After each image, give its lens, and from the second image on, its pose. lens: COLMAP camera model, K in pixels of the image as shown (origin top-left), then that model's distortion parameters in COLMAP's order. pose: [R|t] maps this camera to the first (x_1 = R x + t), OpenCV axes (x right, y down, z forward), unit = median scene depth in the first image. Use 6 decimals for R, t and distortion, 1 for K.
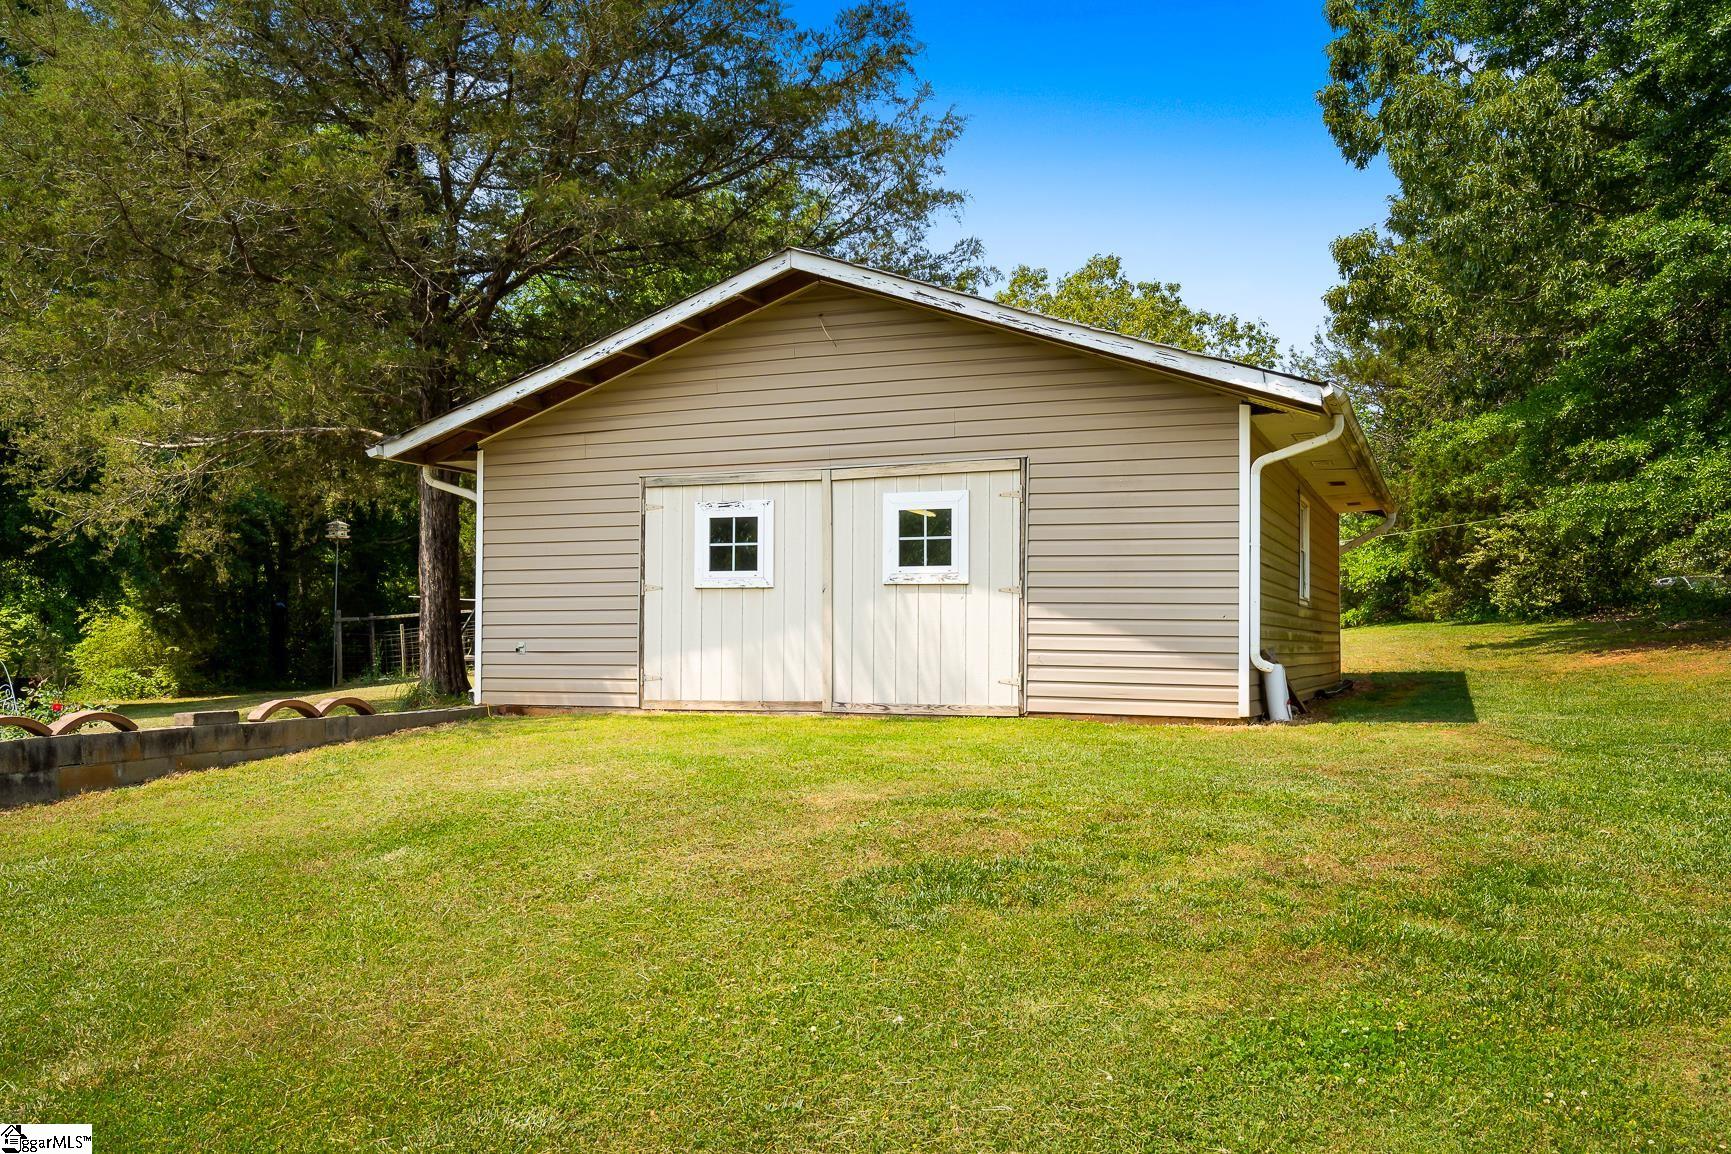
lens RADIAL K [[1598.3, 0, 865.8], [0, 1598.3, 642.9], [0, 0, 1]] dist [-0.018876, -0.010102]
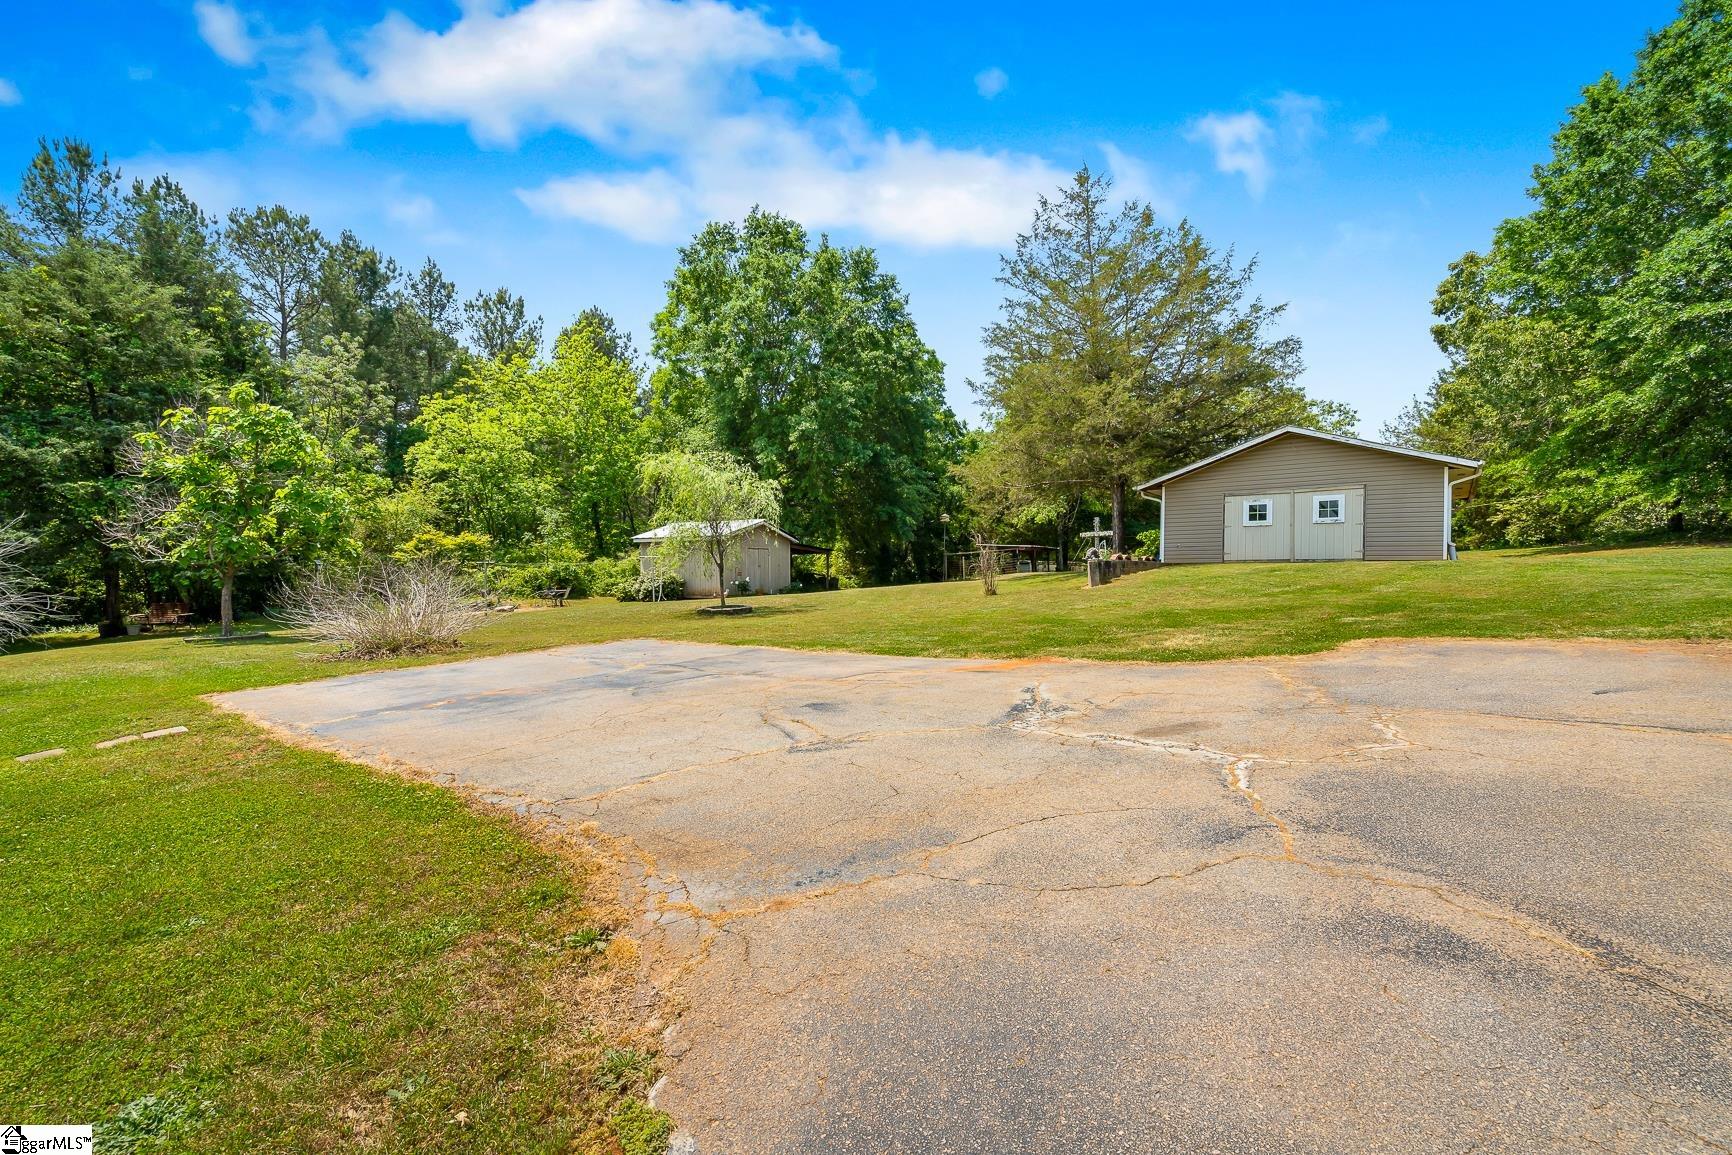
lens RADIAL K [[796.5, 0, 858.4], [0, 796.5, 582.7], [0, 0, 1]] dist [0.002657, 0.000376]
pose [[0.959471, 0.004453, -0.281773, -0.409907], [-0.001798, 0.999952, 0.009681, 0.069234], [0.281802, -0.008782, 0.959432, -0.827333]]
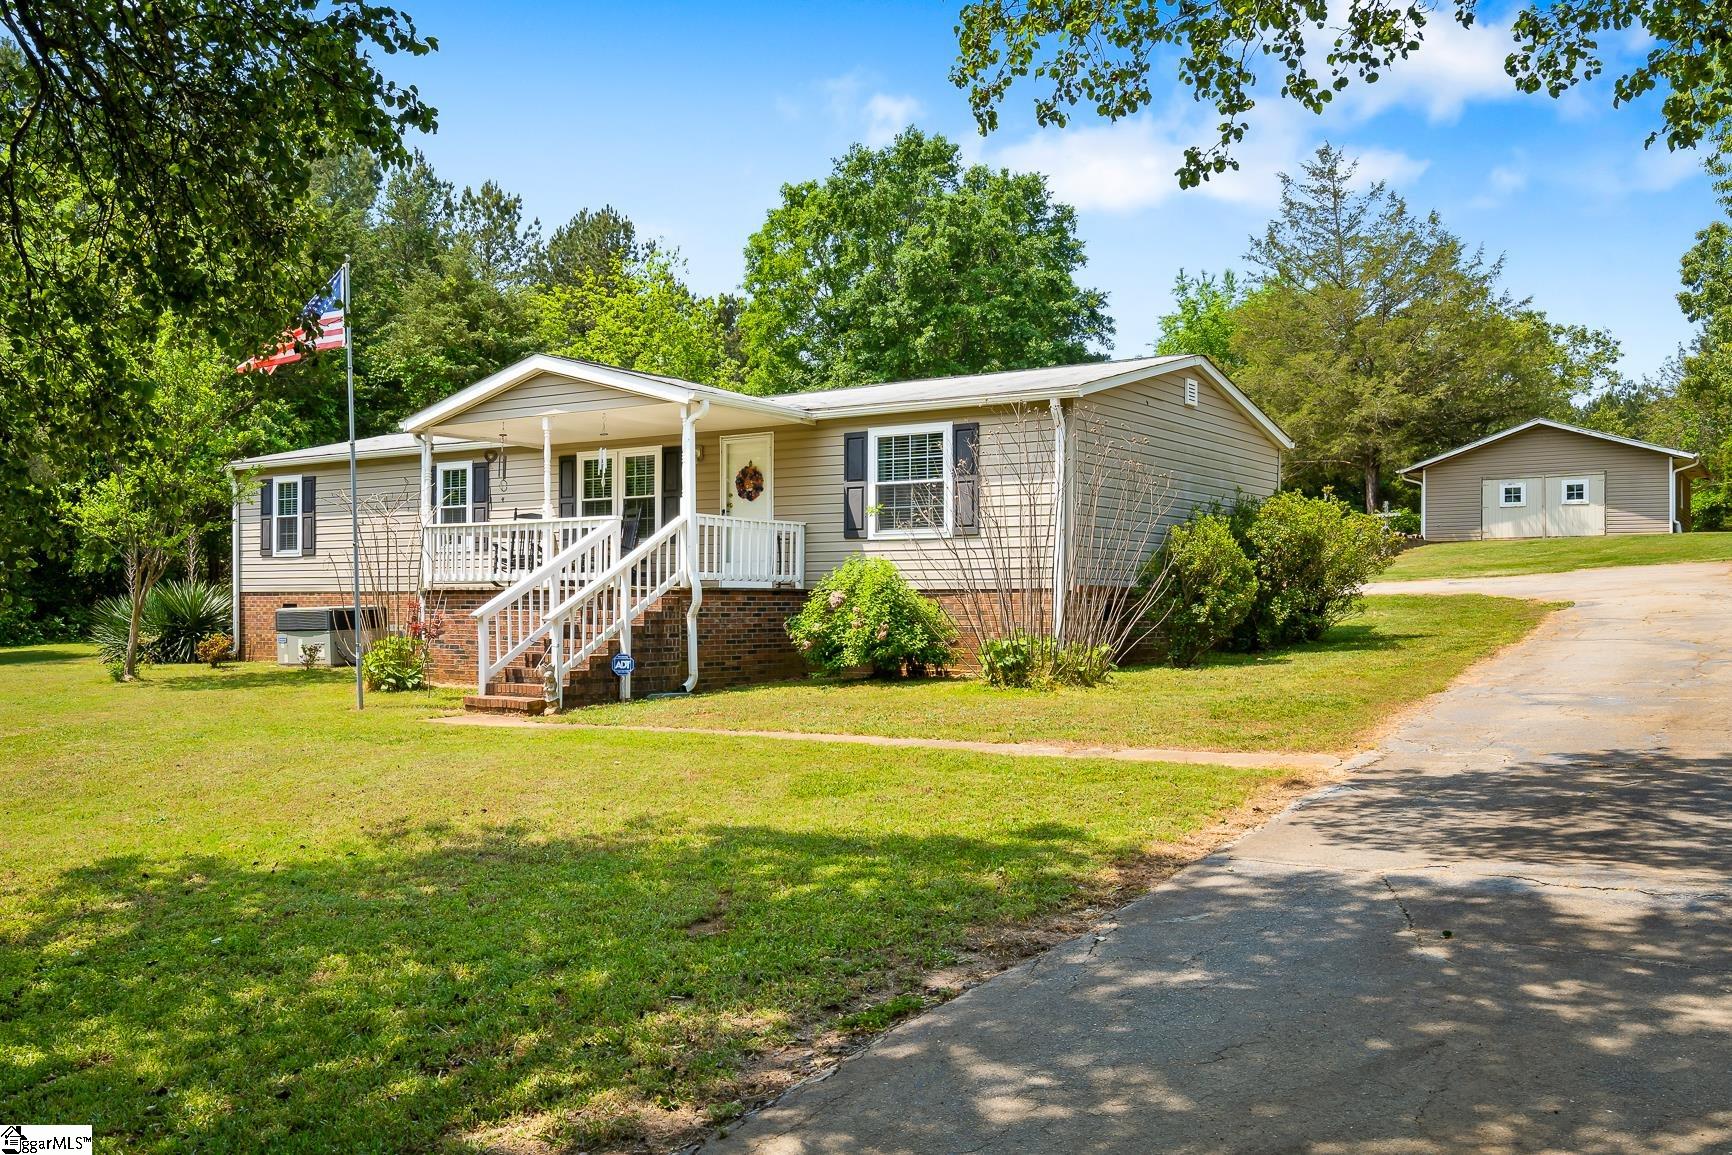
lens RADIAL K [[1297.2, 0, 908.8], [0, 1297.2, 577.4], [0, 0, 1]] dist [0.008633, 0.000242]
pose [[0.972543, -0.007365, -0.232606, -0.735003], [0.006914, 0.999972, -0.002754, 0.126048], [0.232620, 0.001071, 0.972567, -2.217524]]
